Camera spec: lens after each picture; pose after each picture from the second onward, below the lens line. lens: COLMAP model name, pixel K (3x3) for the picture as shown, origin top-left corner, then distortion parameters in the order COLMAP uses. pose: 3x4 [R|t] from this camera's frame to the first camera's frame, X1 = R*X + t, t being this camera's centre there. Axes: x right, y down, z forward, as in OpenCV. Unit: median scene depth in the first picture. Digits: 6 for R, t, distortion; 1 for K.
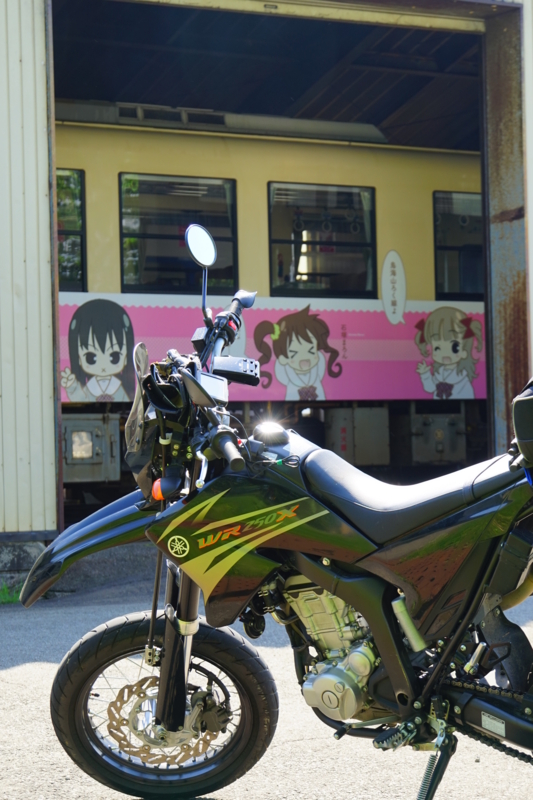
lens RADIAL K [[1887.0, 0, 266.5], [0, 1887.0, 400.0], [0, 0, 1]] dist [0.059028, 0.052059]
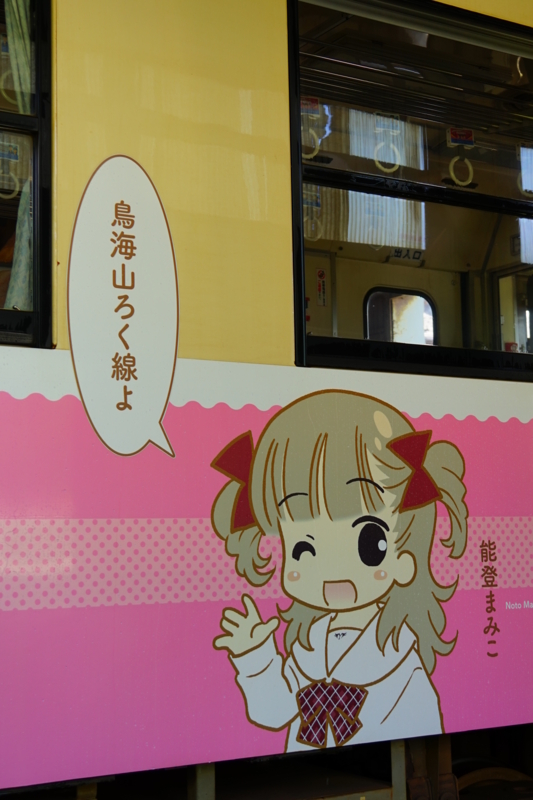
lens RADIAL K [[1331.2, 0, 266.5], [0, 1331.2, 400.0], [0, 0, 1]] dist [0.036617, 0.004472]
pose [[0.998949, 0.007750, 0.045167, 0.077017], [-0.003807, 0.996224, -0.086734, -0.031730], [-0.045669, 0.086471, 0.995207, 0.816859]]
